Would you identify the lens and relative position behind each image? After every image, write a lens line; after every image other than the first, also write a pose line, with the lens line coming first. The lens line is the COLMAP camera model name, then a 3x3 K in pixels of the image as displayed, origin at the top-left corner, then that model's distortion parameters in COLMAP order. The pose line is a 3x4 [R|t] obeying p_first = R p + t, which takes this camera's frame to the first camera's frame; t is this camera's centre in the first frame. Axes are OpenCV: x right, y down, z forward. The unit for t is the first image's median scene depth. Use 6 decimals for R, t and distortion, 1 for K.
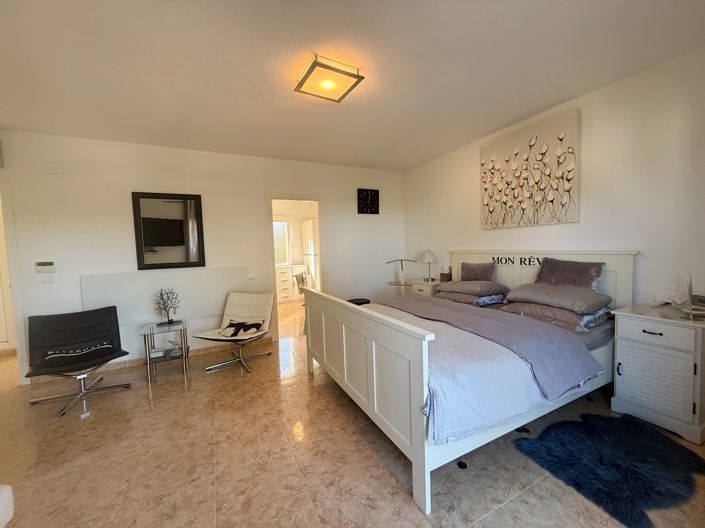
lens RADIAL K [[279.6, 0, 350.8], [0, 279.6, 263.9], [0, 0, 1]] dist [0.000237, 0.000411]
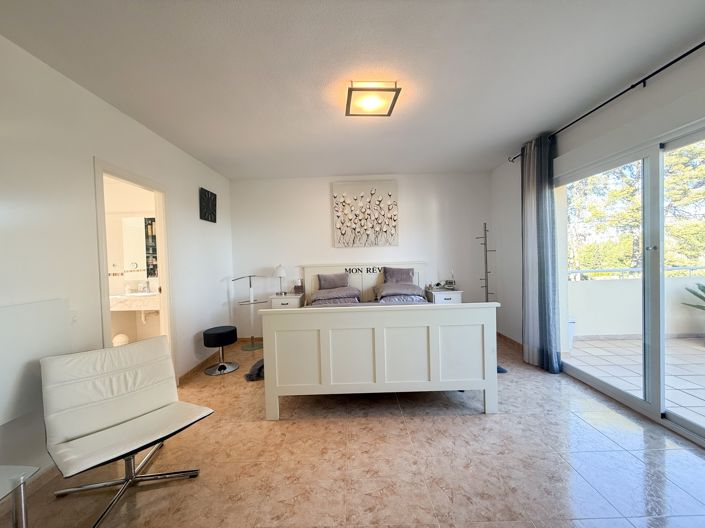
lens RADIAL K [[279.6, 0, 351.3], [0, 279.6, 263.2], [0, 0, 1]] dist [0.000237, 0.000411]
pose [[0.443677, 0.003810, 0.896178, -0.736191], [0.070185, 0.996772, -0.038985, 0.004226], [-0.893434, 0.080195, 0.441978, 0.442243]]
